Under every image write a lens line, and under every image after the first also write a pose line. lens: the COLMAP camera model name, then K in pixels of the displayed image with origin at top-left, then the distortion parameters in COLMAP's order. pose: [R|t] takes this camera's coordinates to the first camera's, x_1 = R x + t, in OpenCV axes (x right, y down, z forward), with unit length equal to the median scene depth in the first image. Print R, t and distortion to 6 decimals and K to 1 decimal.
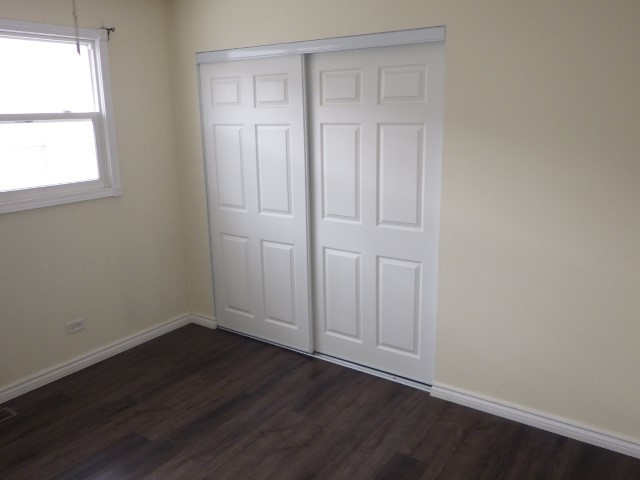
lens RADIAL K [[529.5, 0, 320.1], [0, 529.5, 228.4], [0, 0, 1]] dist [-0.004478, 0.012125]
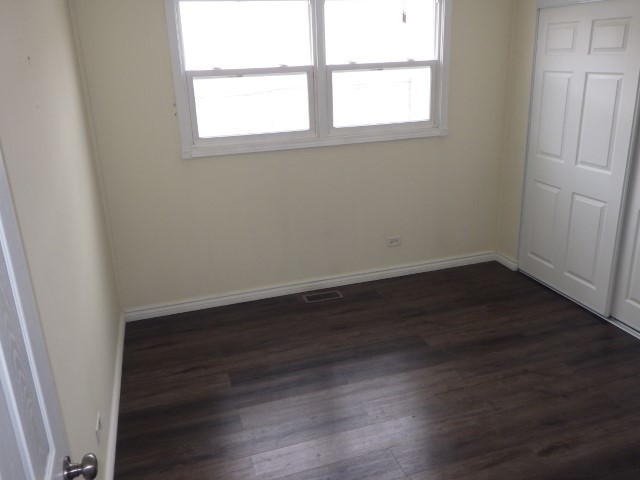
lens RADIAL K [[521.4, 0, 320.5], [0, 521.4, 221.9], [0, 0, 1]] dist [-0.000126, 0.003960]
pose [[0.797418, 0.175086, -0.577468, 0.087420], [-0.111429, 0.983248, 0.144246, -0.012753], [0.593050, -0.050677, 0.803569, -0.059369]]
